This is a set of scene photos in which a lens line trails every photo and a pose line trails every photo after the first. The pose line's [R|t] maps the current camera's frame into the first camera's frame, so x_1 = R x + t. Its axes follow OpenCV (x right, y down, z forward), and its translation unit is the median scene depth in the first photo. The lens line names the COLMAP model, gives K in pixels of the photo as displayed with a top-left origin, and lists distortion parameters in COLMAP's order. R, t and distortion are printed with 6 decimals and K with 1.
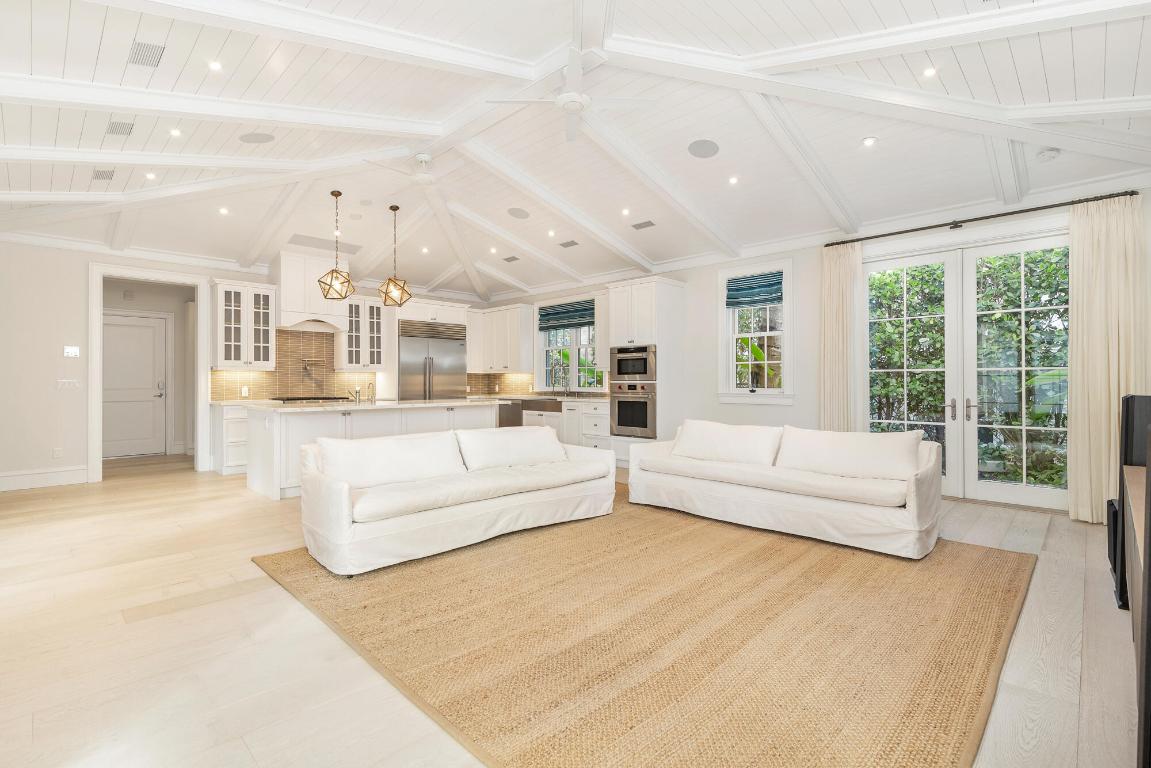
lens RADIAL K [[530.9, 0, 575.5], [0, 530.9, 384.0], [0, 0, 1]] dist [0.001716, 0.000096]
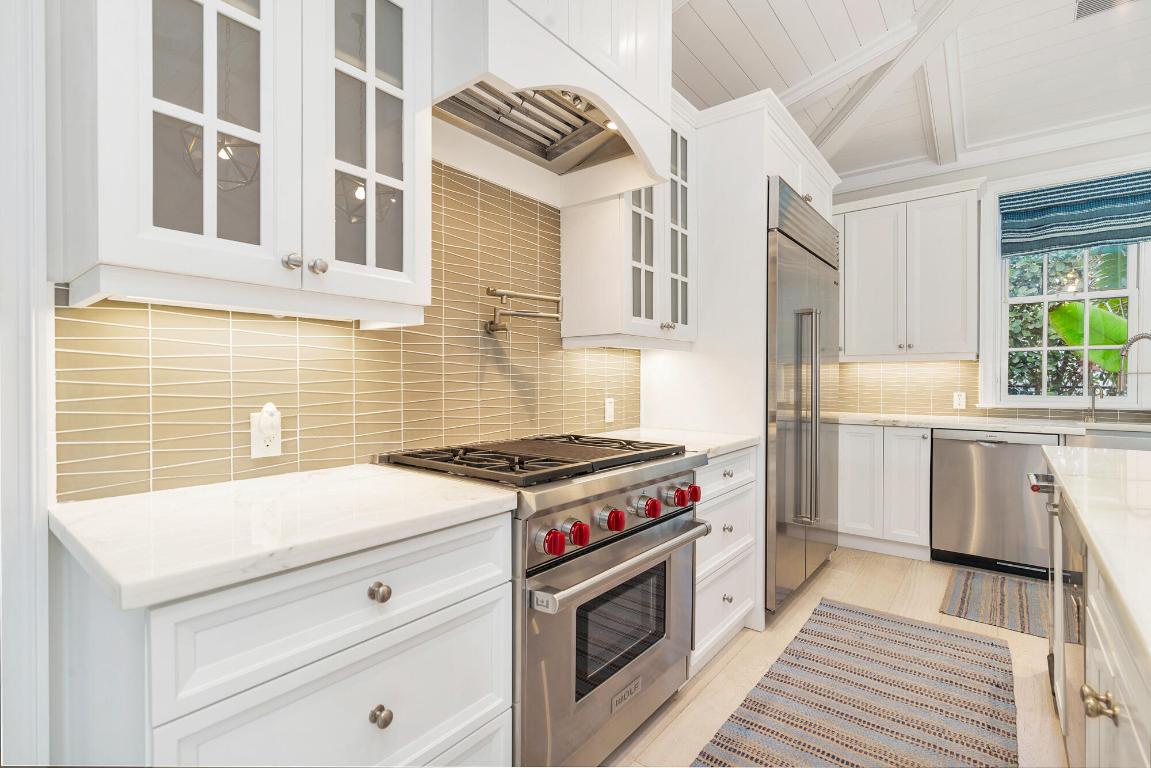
lens RADIAL K [[526.1, 0, 572.8], [0, 526.1, 388.9], [0, 0, 1]] dist [0.000901, -0.000089]
pose [[0.995833, 0.003181, 0.091145, -0.536420], [-0.004316, 0.999916, 0.012250, -0.004111], [-0.091099, -0.012592, 0.995762, 0.811600]]
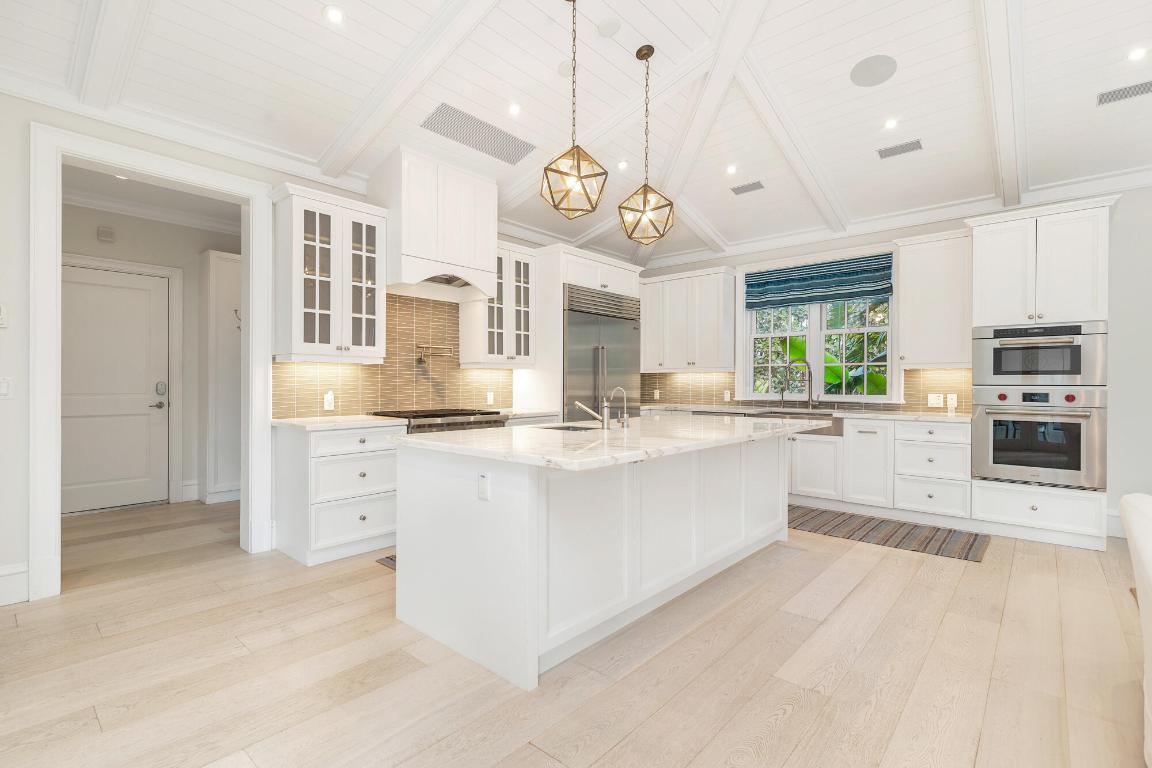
lens RADIAL K [[530.2, 0, 575.8], [0, 530.2, 390.7], [0, 0, 1]] dist [0.000881, 0.000527]
pose [[0.998969, 0.004969, 0.045123, -0.395201], [-0.005375, 0.999946, 0.008883, -0.003016], [-0.045076, -0.009117, 0.998942, 0.440987]]
